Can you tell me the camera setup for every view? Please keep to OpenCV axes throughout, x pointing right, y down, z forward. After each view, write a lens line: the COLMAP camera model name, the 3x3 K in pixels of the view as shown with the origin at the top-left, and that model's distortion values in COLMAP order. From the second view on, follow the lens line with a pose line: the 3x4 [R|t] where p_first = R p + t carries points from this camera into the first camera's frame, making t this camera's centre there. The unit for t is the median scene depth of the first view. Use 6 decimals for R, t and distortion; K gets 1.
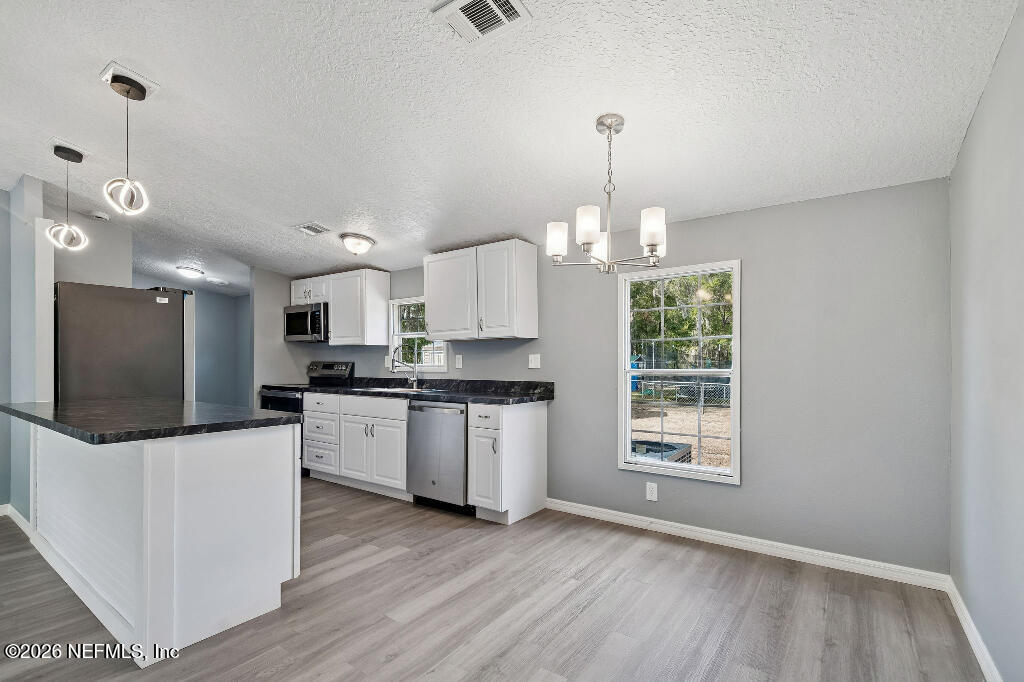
lens RADIAL K [[469.6, 0, 502.1], [0, 469.6, 358.2], [0, 0, 1]] dist [0.000960, 0.000012]
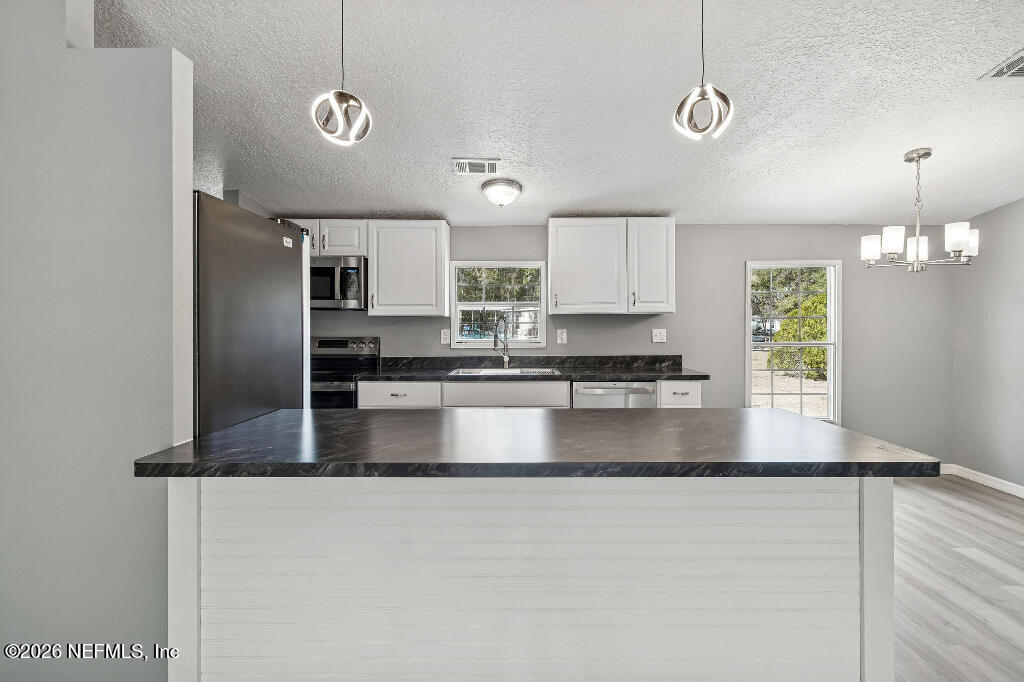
lens RADIAL K [[476.0, 0, 517.6], [0, 476.0, 320.4], [0, 0, 1]] dist [-0.003956, -0.000459]
pose [[0.808773, 0.003160, 0.588112, -0.767536], [-0.003236, 0.999994, -0.000922, -0.024361], [-0.588112, -0.001157, 0.808779, 0.325662]]
